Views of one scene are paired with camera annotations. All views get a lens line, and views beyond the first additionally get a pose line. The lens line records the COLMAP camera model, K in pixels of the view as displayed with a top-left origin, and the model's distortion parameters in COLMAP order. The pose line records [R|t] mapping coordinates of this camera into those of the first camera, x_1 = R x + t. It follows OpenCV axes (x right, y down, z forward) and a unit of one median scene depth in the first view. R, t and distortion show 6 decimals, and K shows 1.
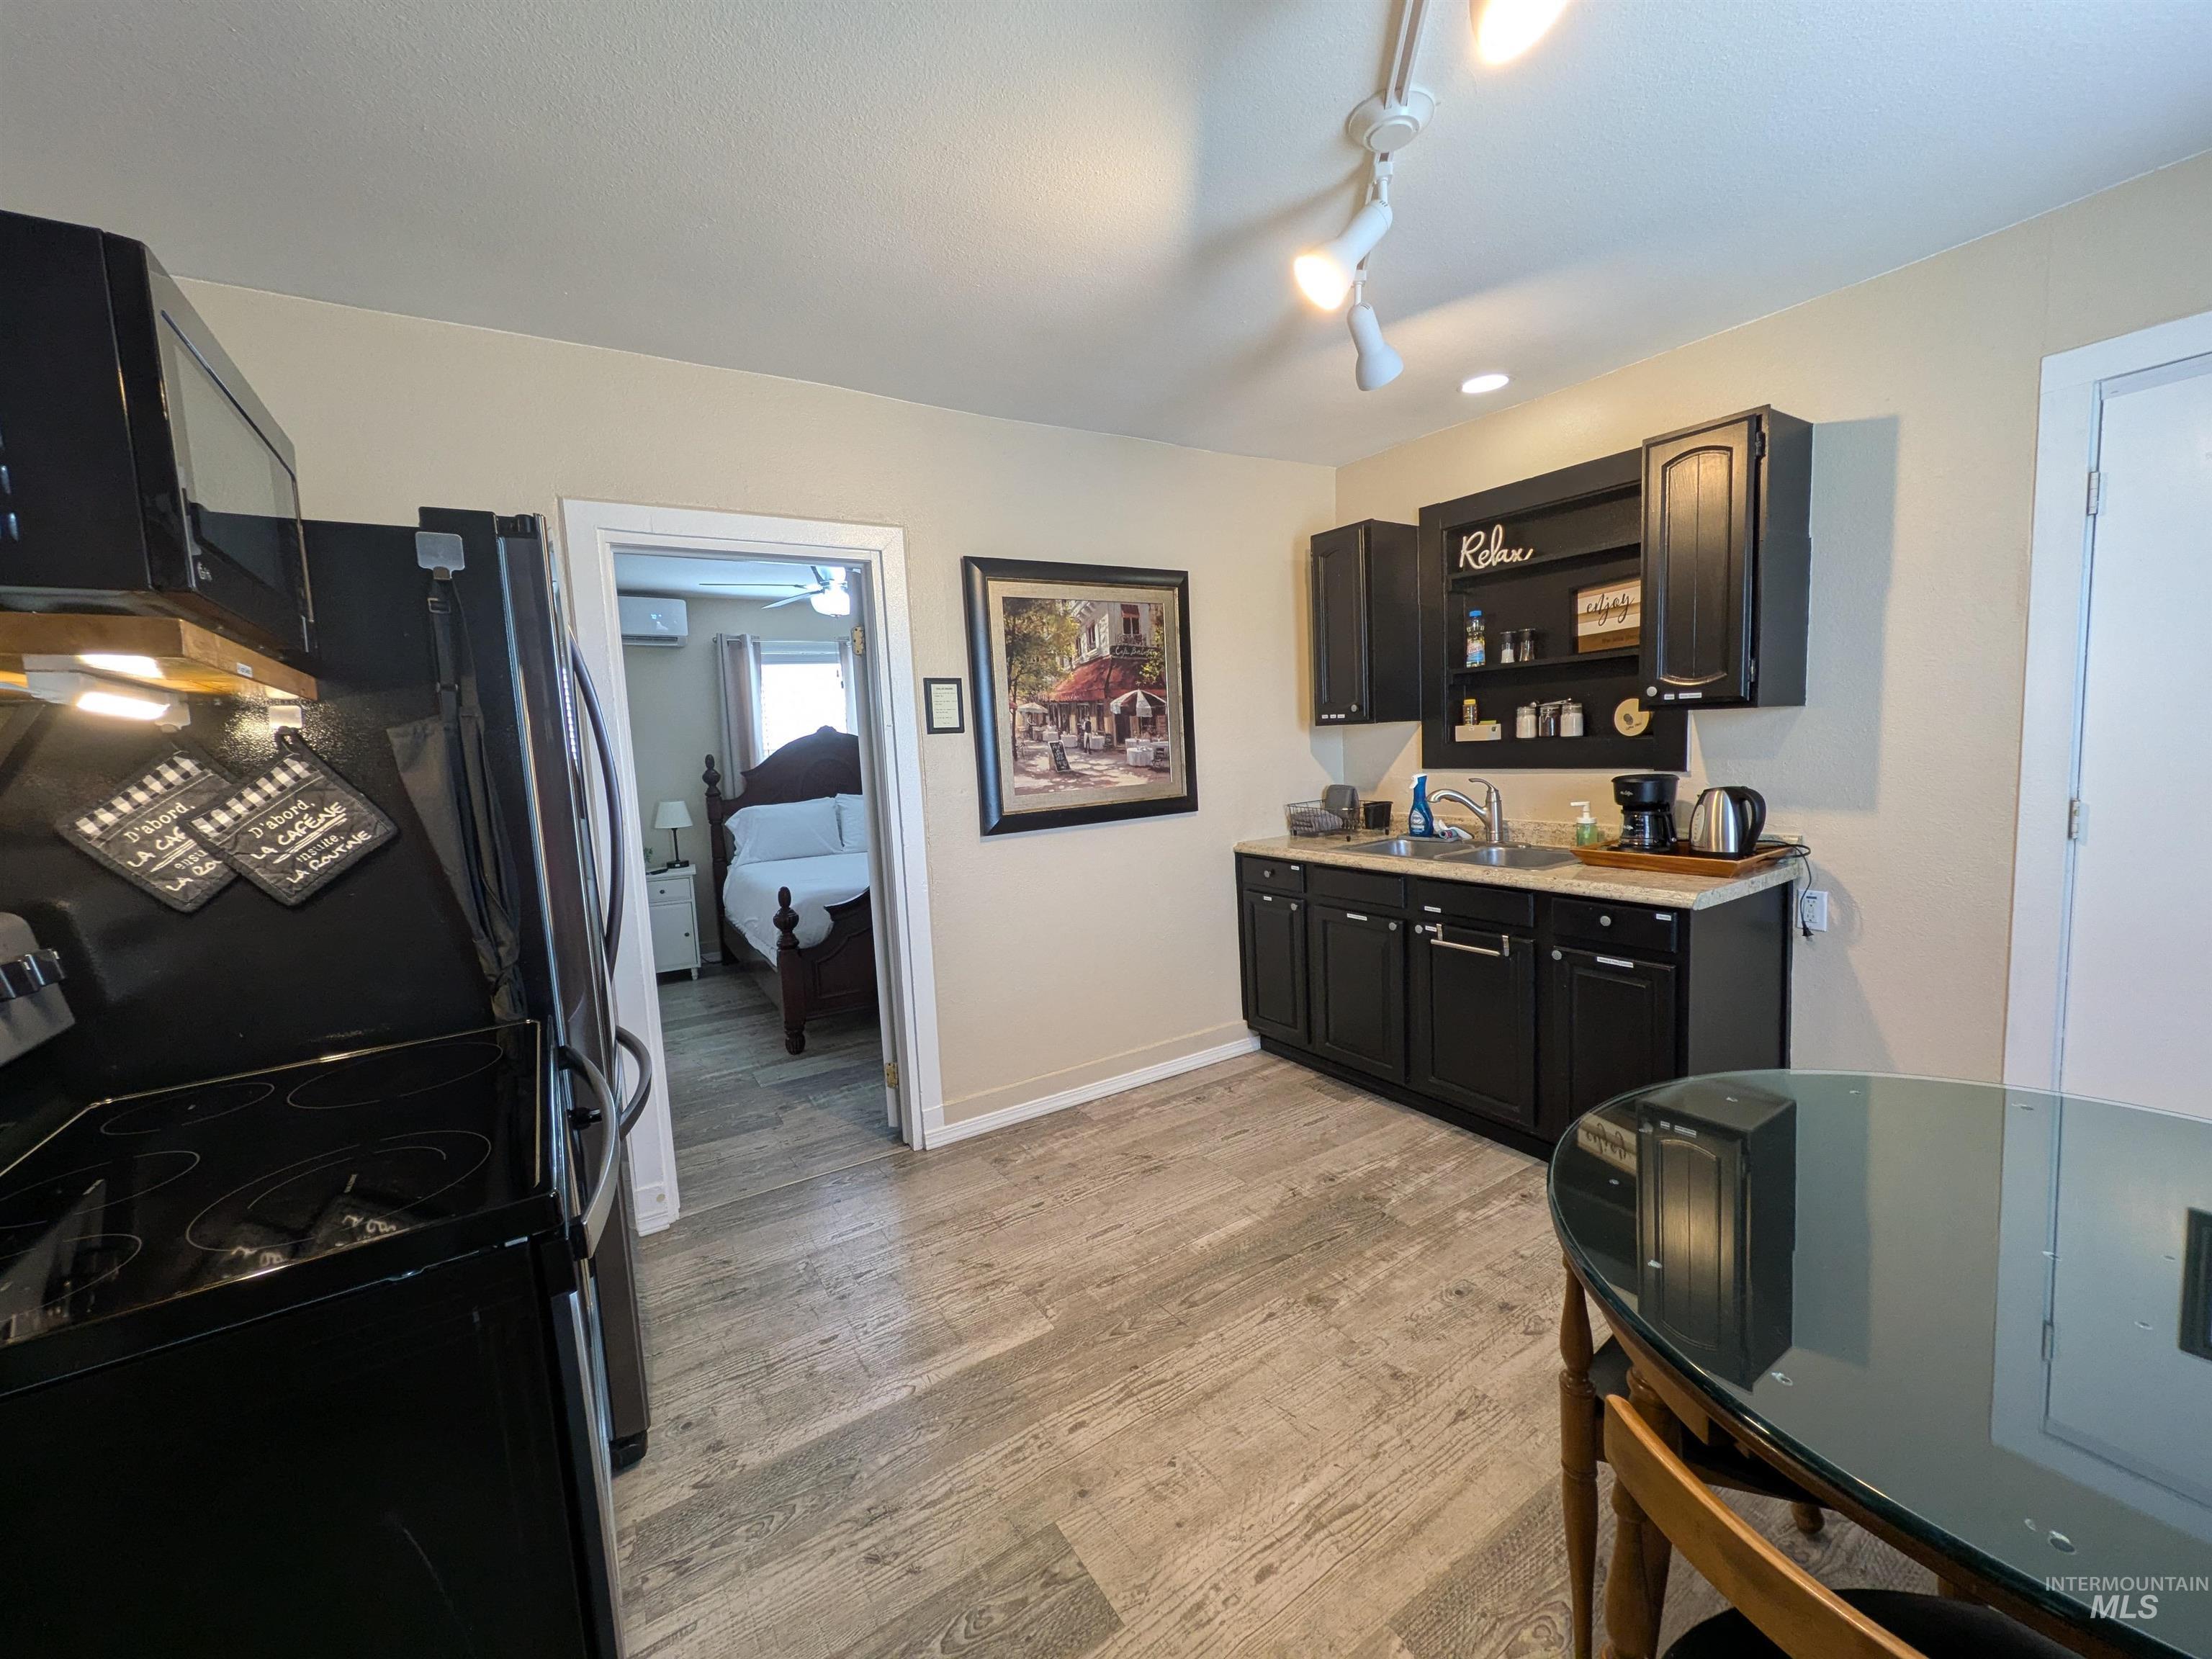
lens RADIAL K [[876.4, 0, 1106.5], [0, 876.4, 823.0], [0, 0, 1]] dist [0.000665, 0.000350]
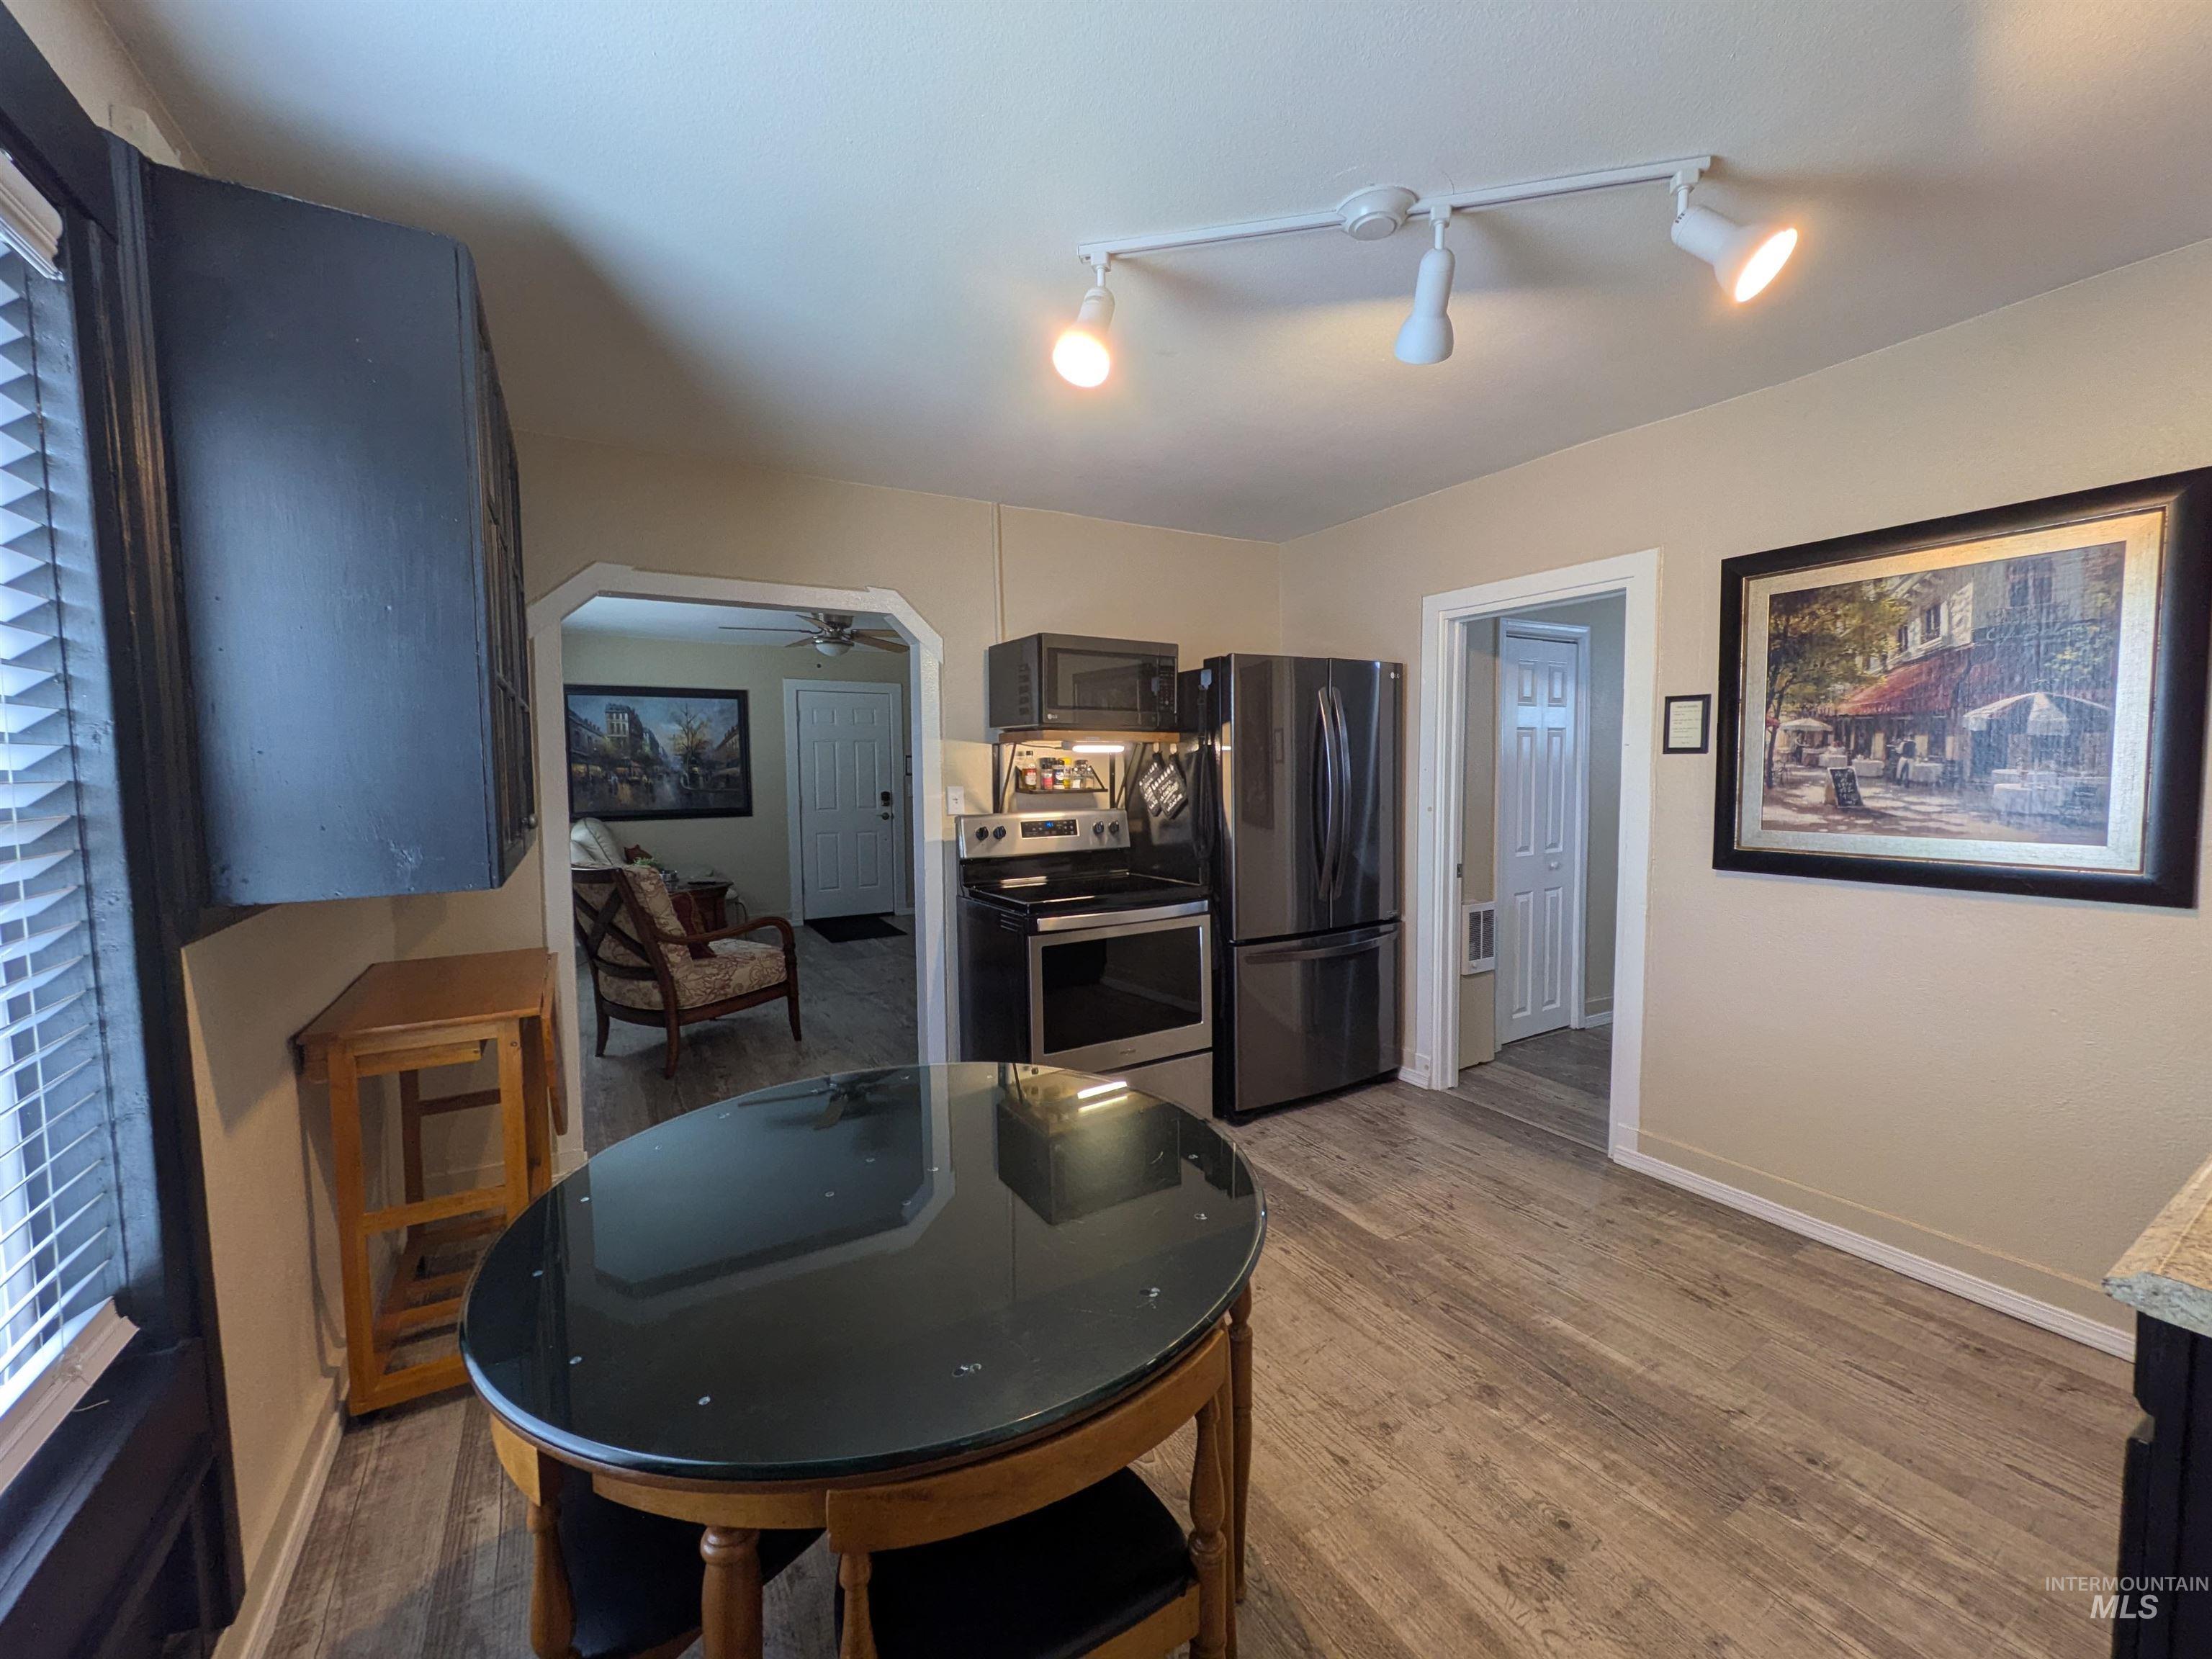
lens RADIAL K [[876.4, 0, 1103.3], [0, 876.4, 824.4], [0, 0, 1]] dist [0.000665, 0.000350]
pose [[-0.035857, 0.118632, -0.992291, 0.848753], [-0.081483, 0.989276, 0.121216, -0.097662], [0.996030, 0.085201, -0.025806, 0.437925]]
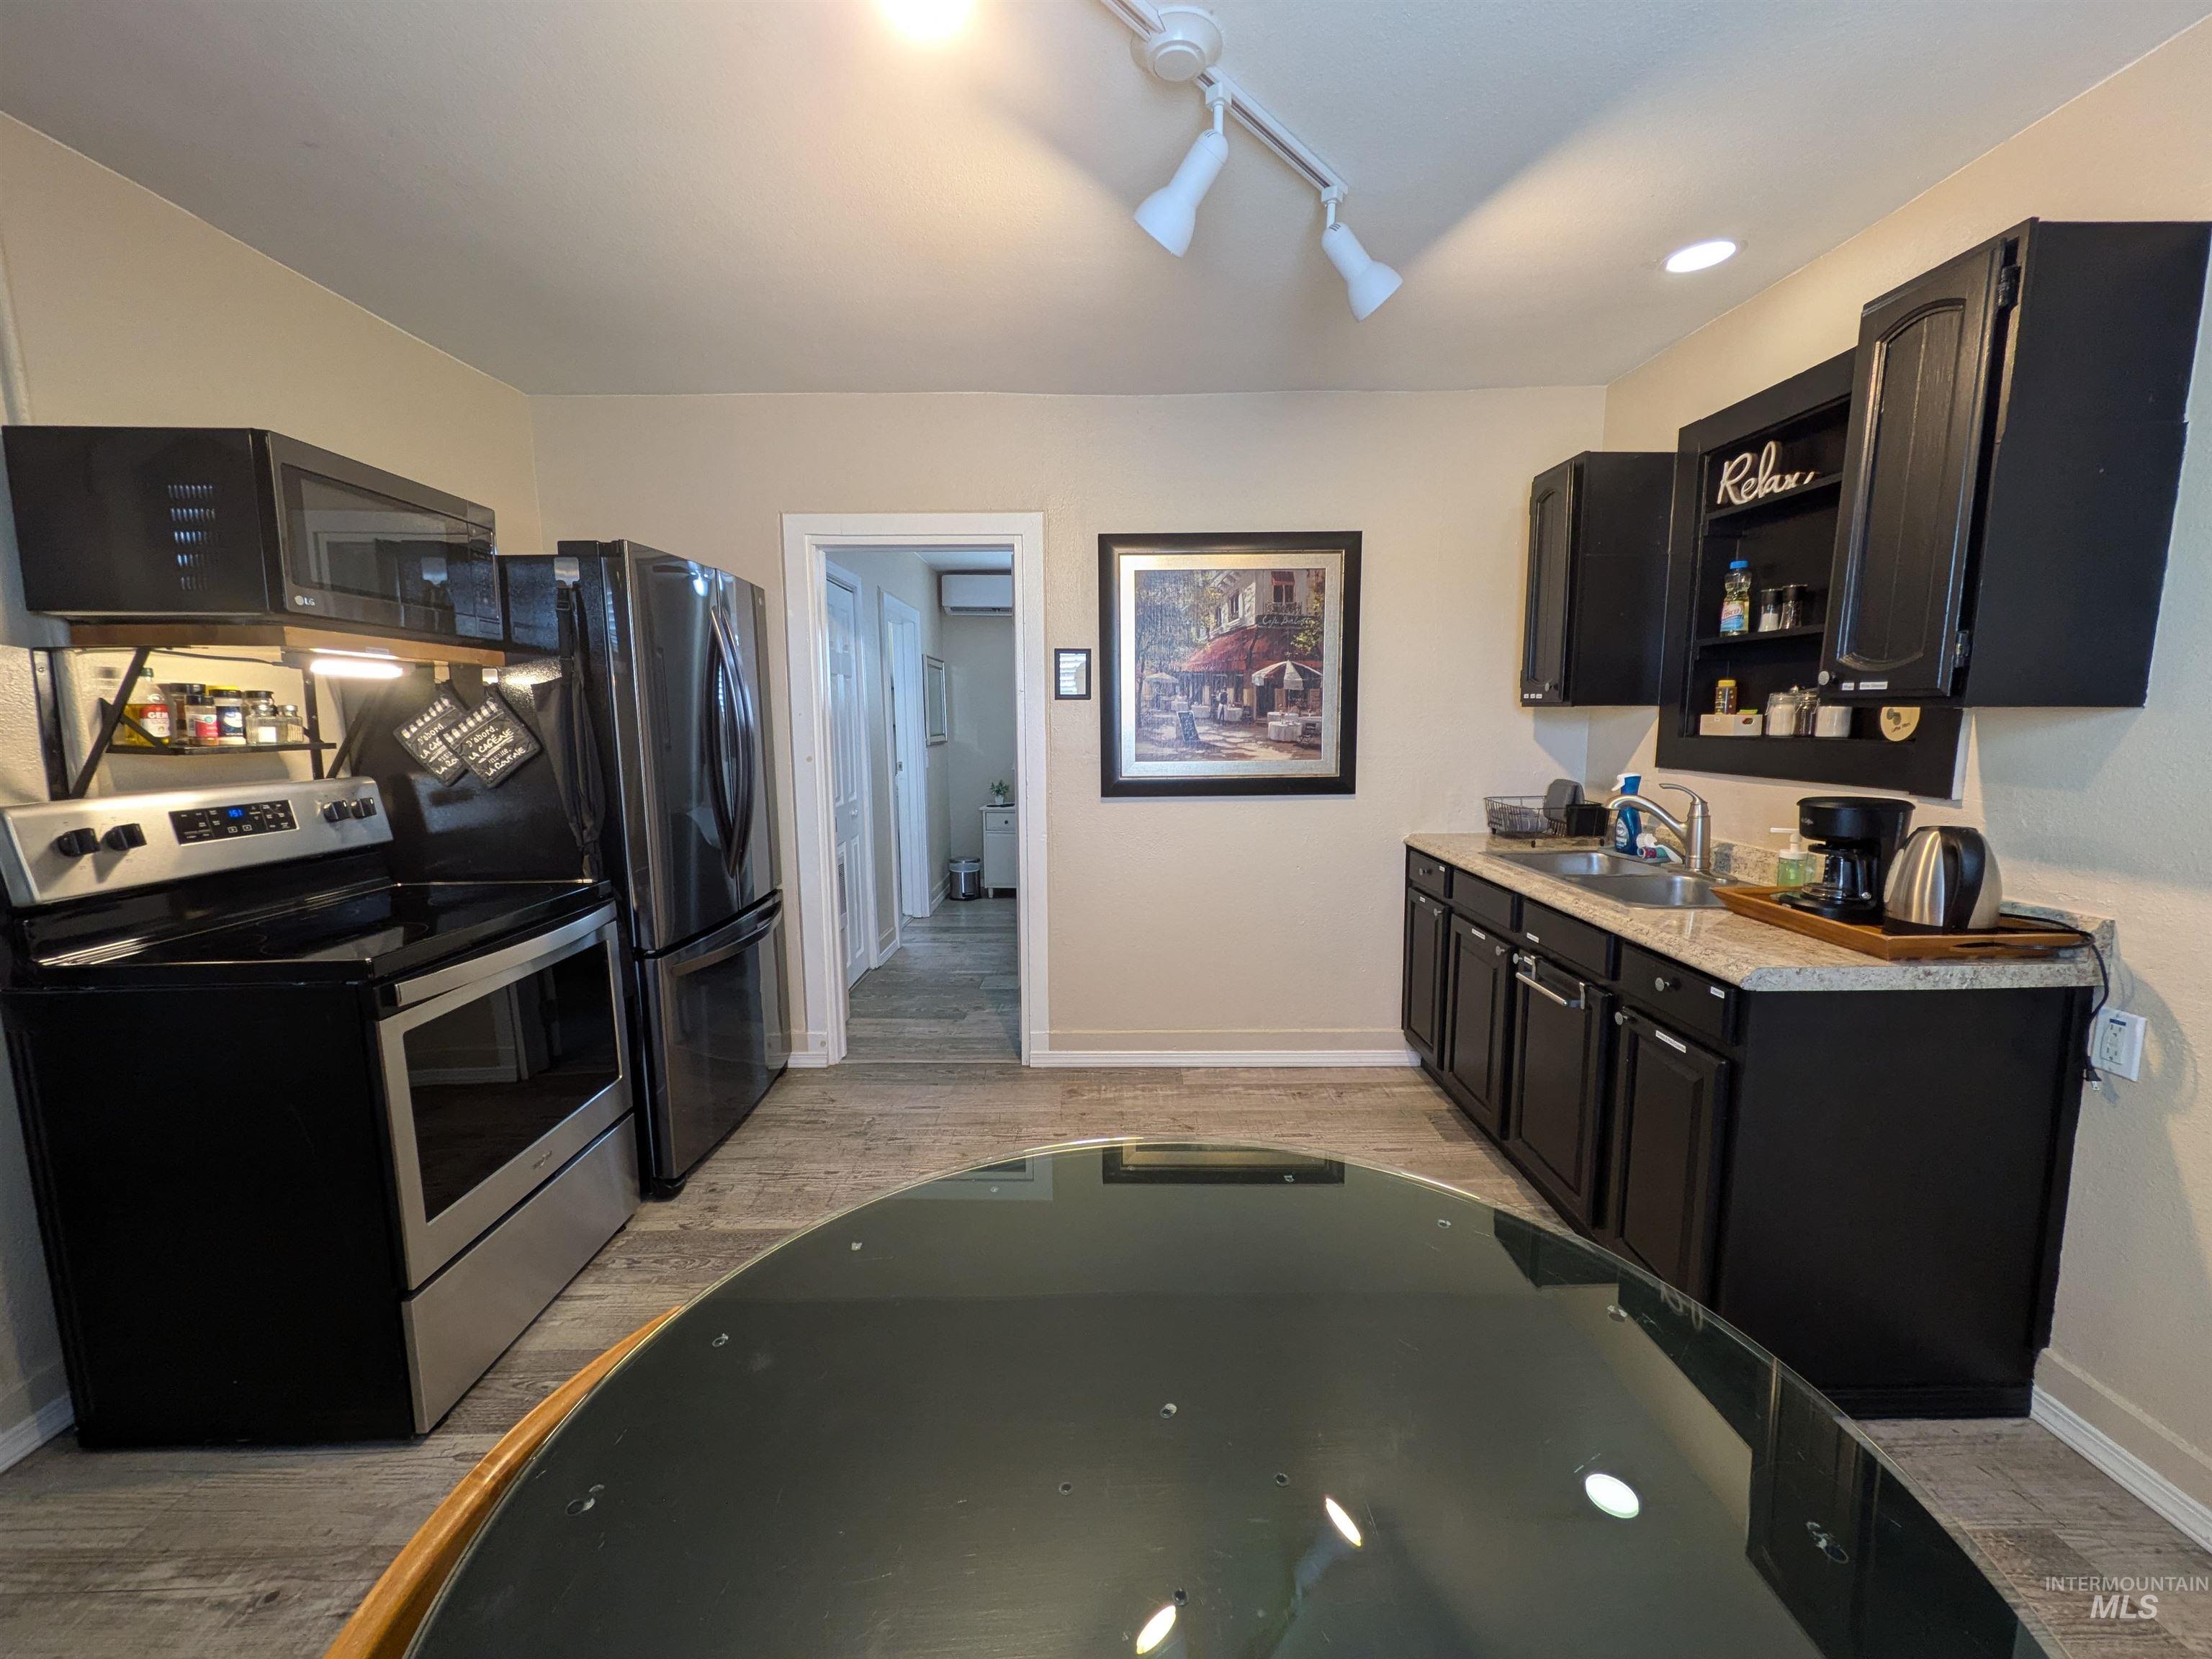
lens RADIAL K [[876.4, 0, 1106.9], [0, 876.4, 822.1], [0, 0, 1]] dist [0.000665, 0.000350]
pose [[0.844282, 0.111072, -0.524261, 0.477039], [-0.088578, 0.993753, 0.067893, -0.030514], [0.528527, -0.010883, 0.848847, 0.100736]]
